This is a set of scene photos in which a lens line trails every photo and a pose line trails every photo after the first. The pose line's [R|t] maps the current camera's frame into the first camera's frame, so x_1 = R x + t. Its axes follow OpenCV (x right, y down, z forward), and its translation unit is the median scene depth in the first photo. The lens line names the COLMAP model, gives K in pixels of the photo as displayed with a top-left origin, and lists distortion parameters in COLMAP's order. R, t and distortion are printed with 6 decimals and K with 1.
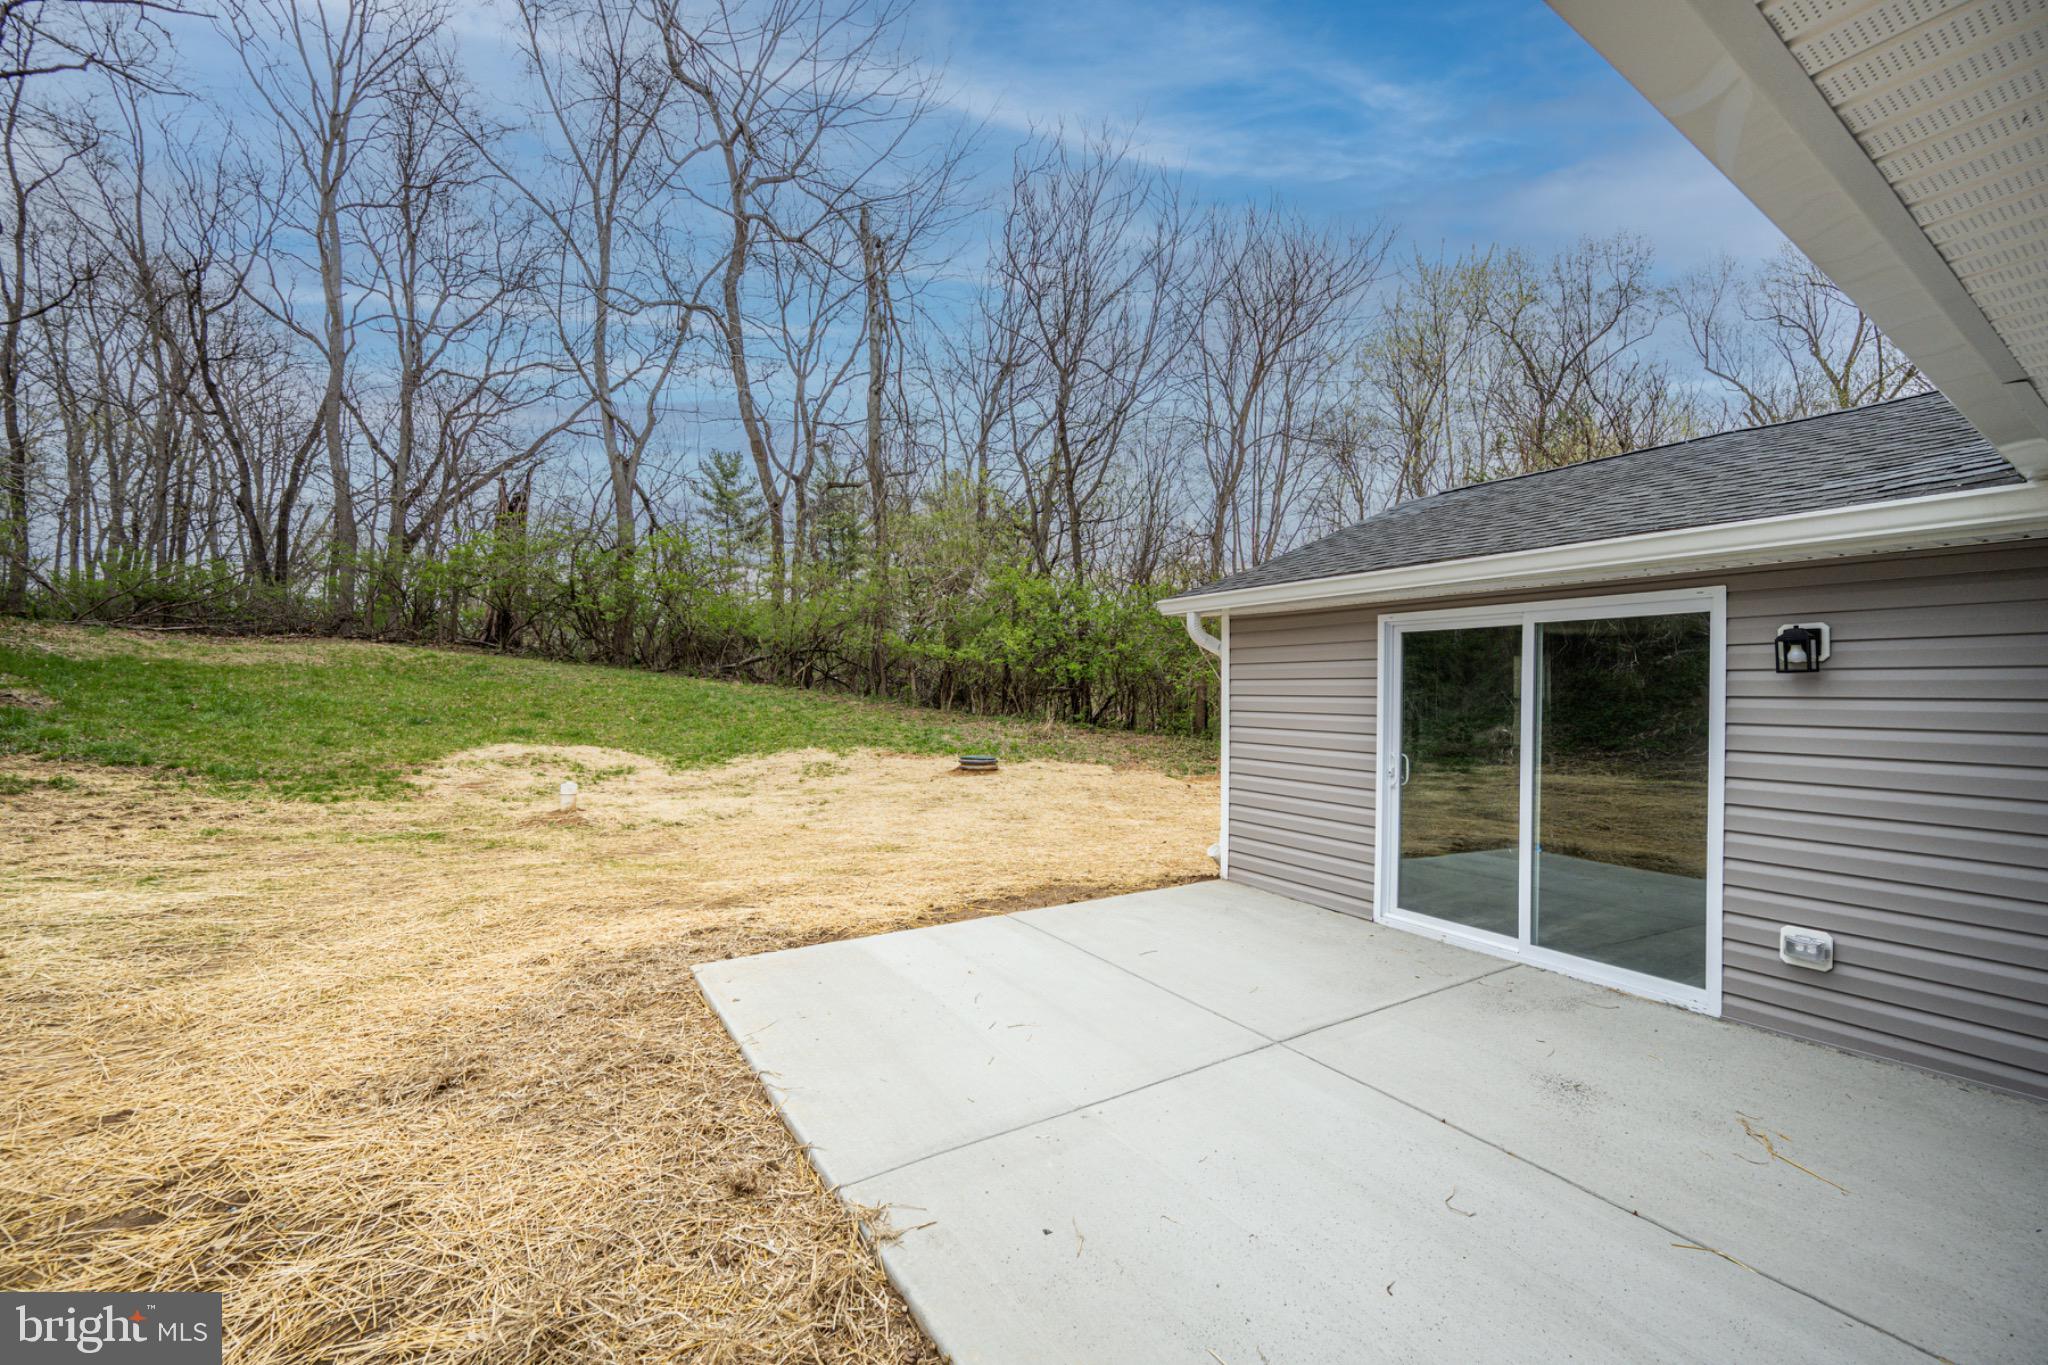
lens RADIAL K [[807.0, 0, 1024.0], [0, 807.0, 682.5], [0, 0, 1]] dist [0.001803, -0.000008]
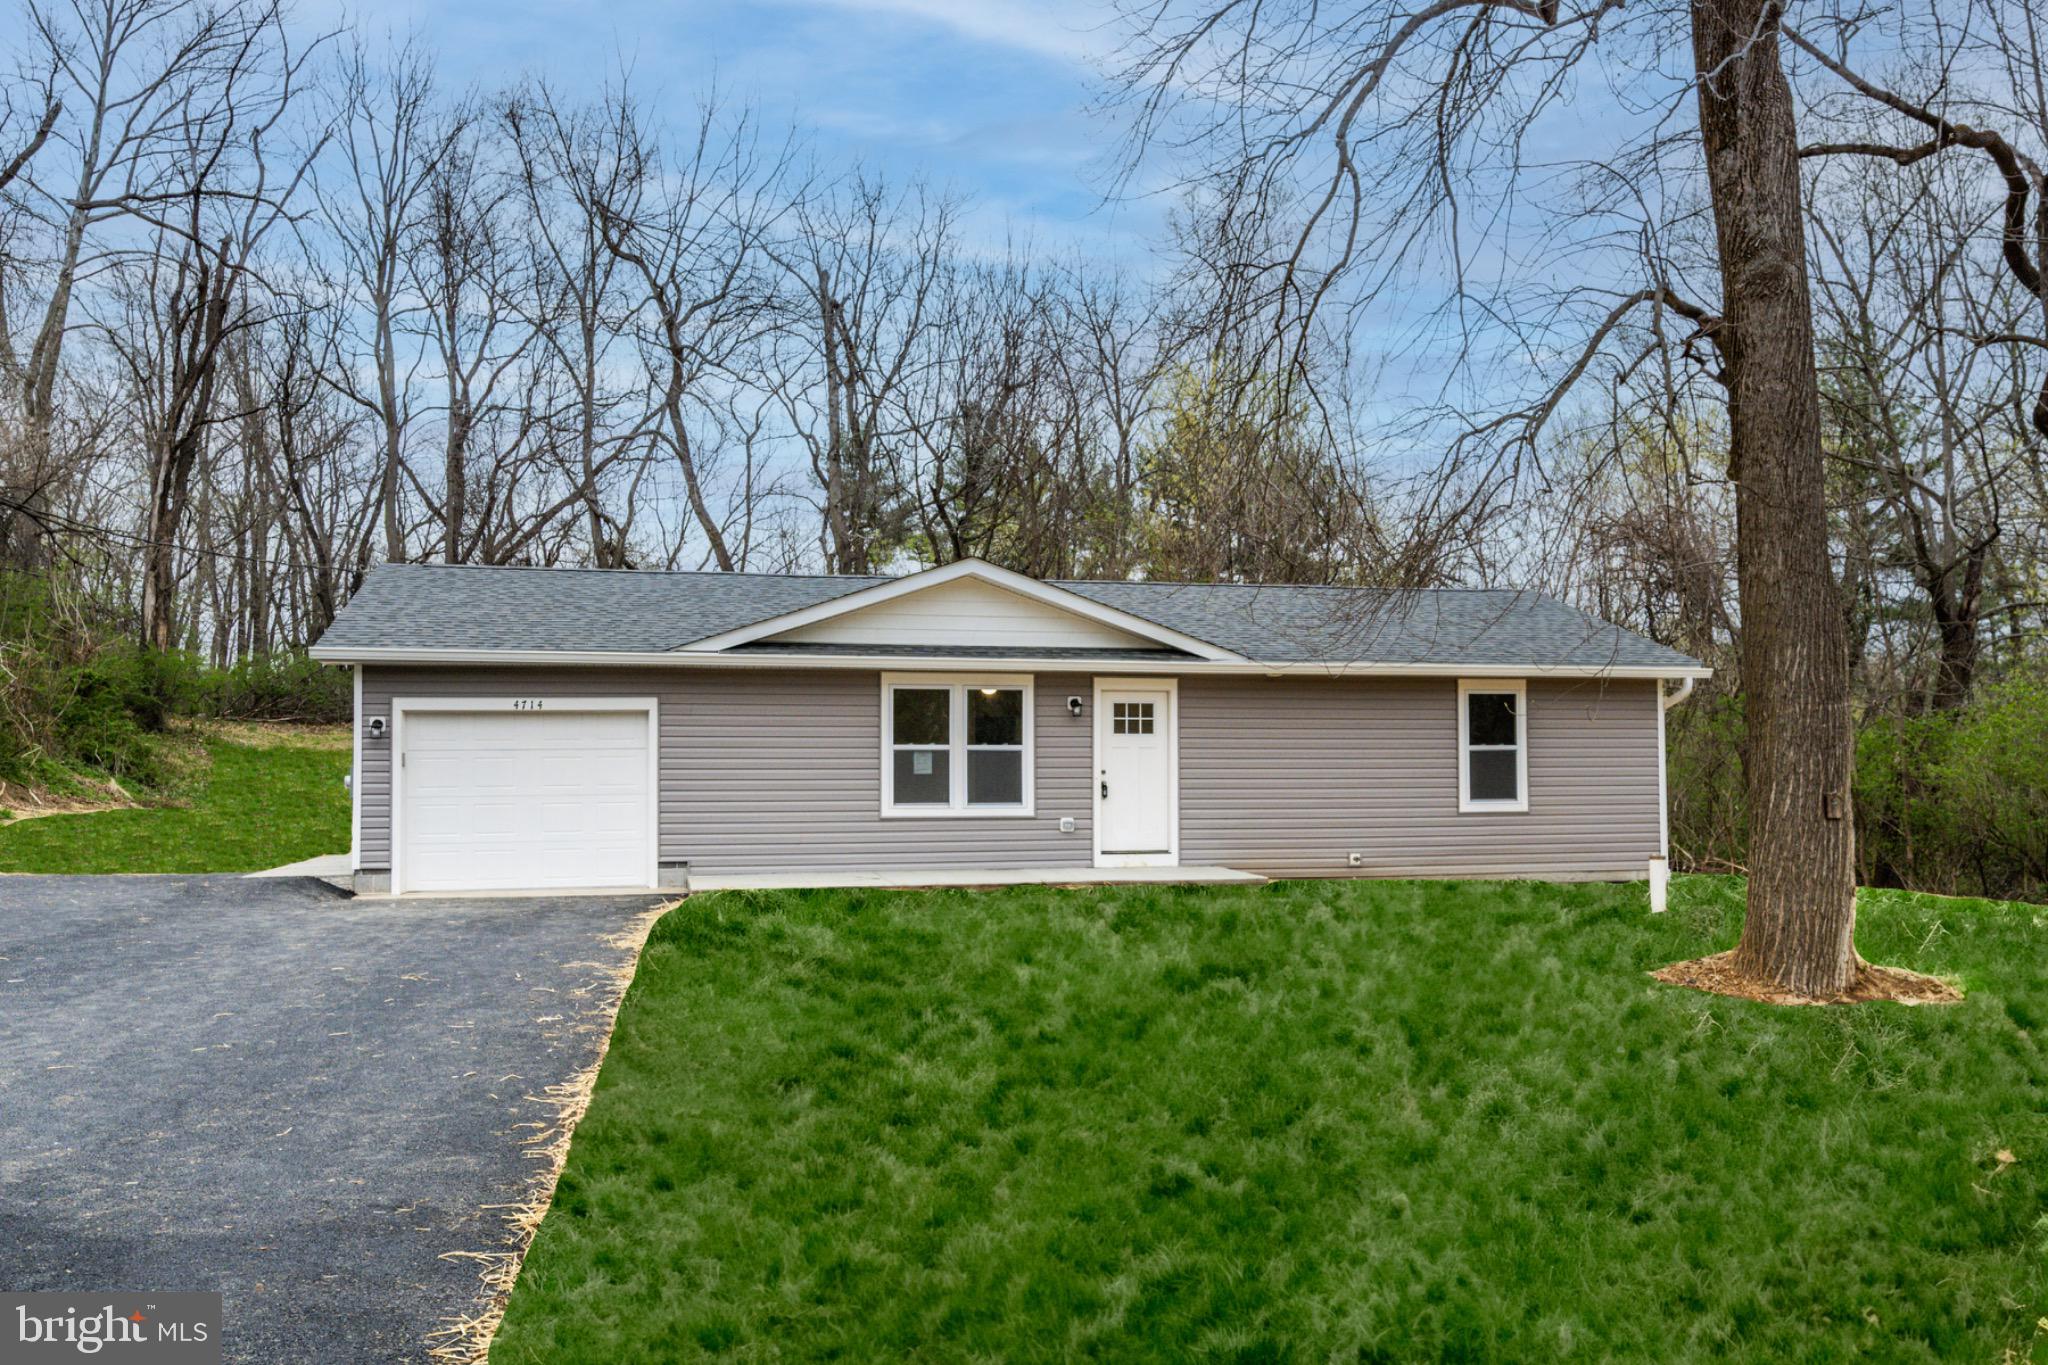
lens RADIAL K [[1644.5, 0, 1045.7], [0, 1644.5, 731.1], [0, 0, 1]] dist [0.000720, -0.003894]
pose [[0.944280, -0.028424, -0.327913, 0.772546], [0.025179, 0.999583, -0.014140, 0.012450], [0.328179, 0.005095, 0.944602, -0.888573]]
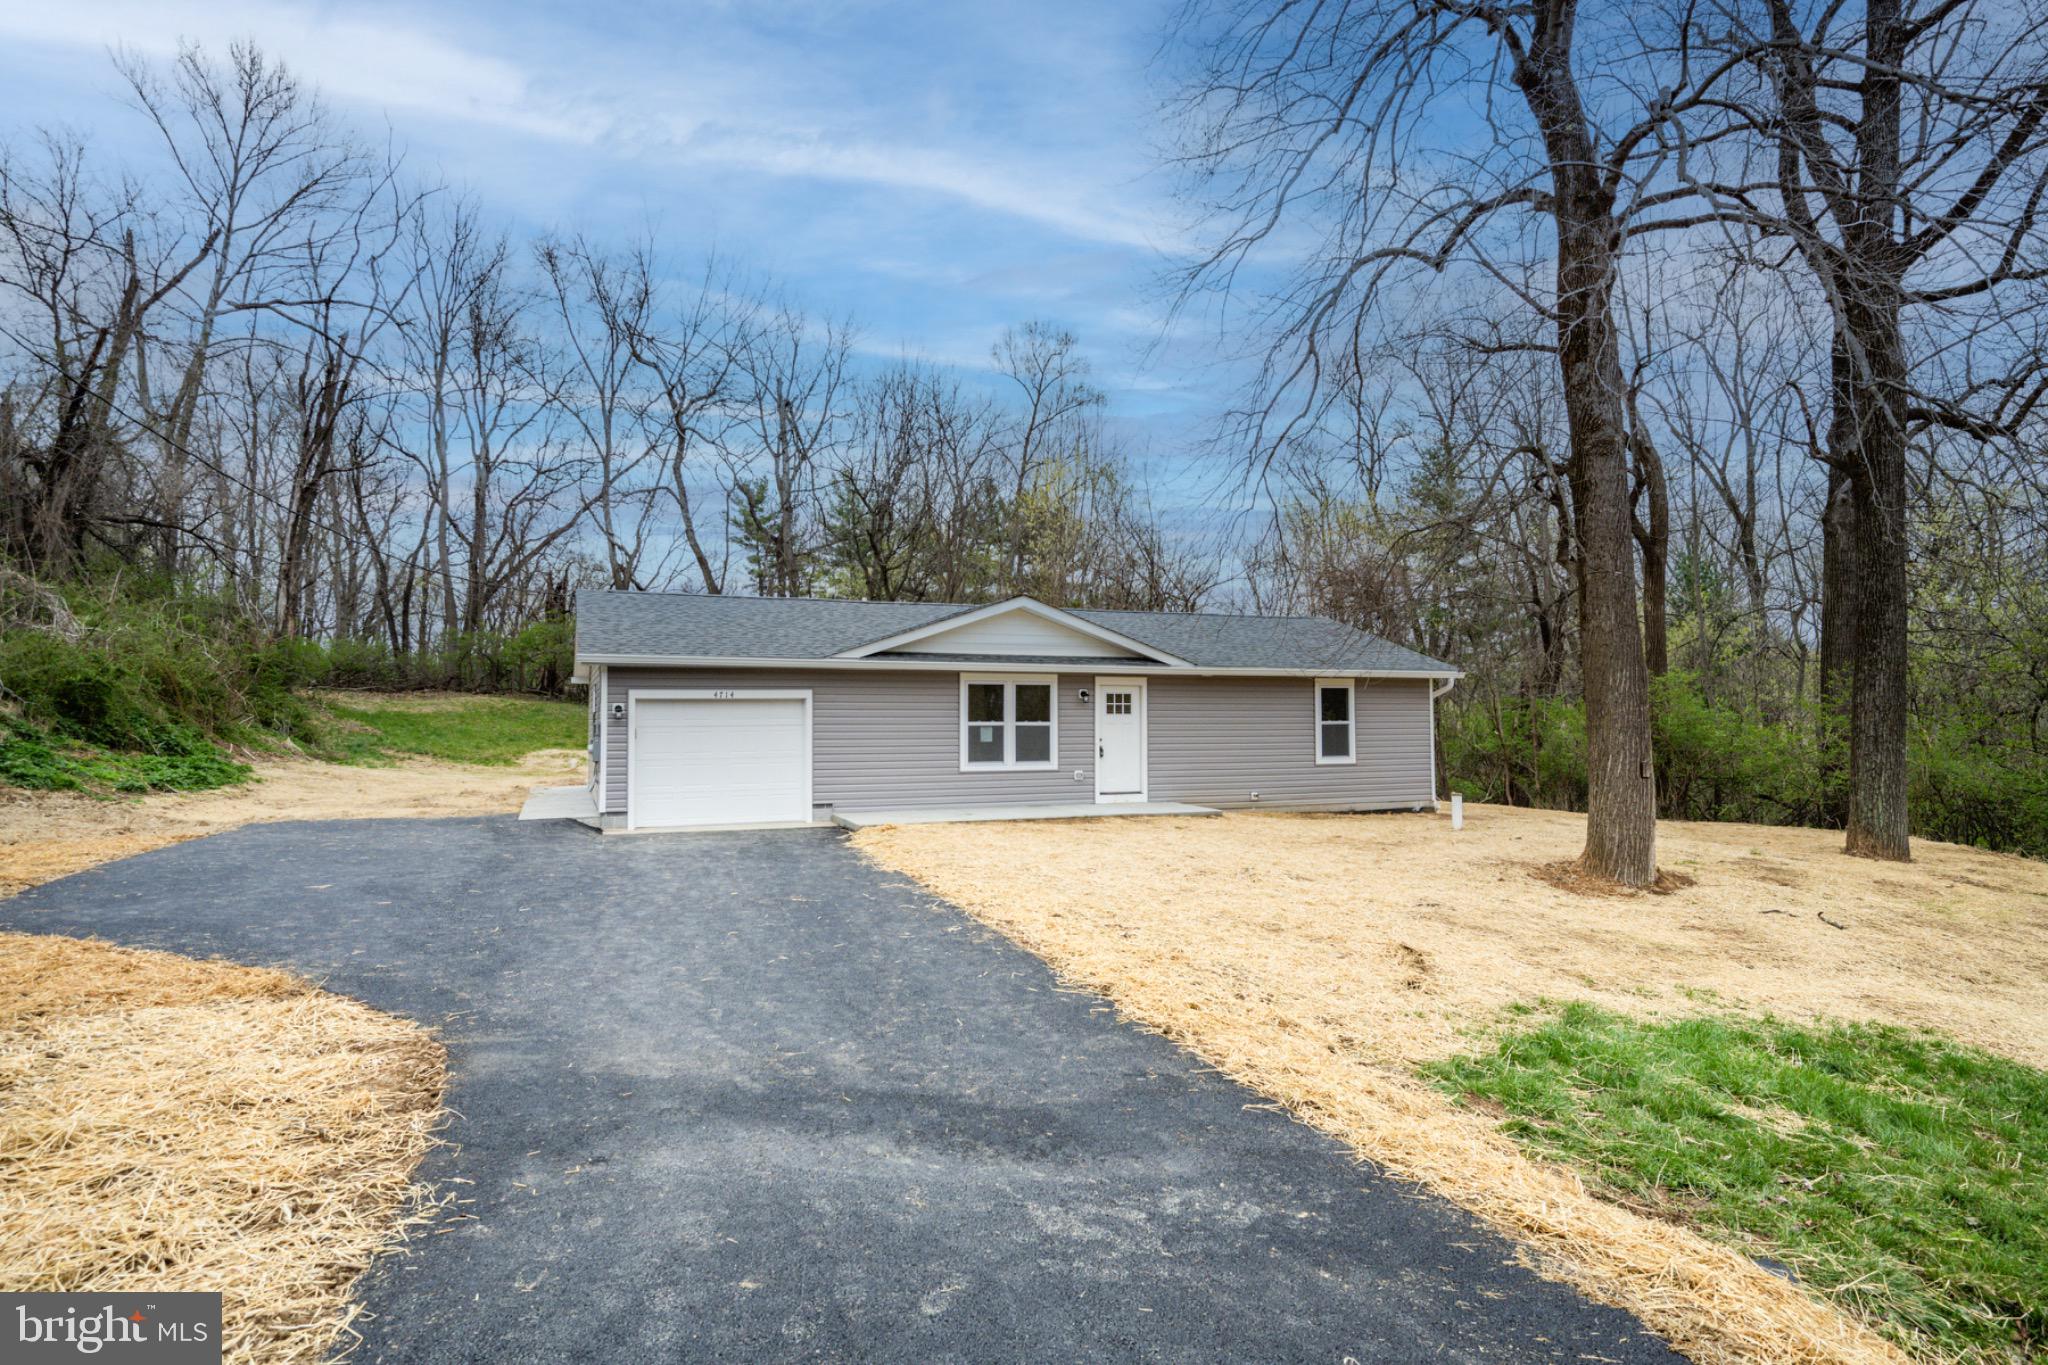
lens RADIAL K [[1125.9, 0, 1024.0], [0, 1125.9, 682.5], [0, 0, 1]] dist [-0.000695, -0.000386]
pose [[0.984220, -0.025145, -0.175154, 0.613379], [0.022150, 0.999573, -0.019036, -0.007071], [0.175558, 0.014856, 0.984357, -0.945373]]
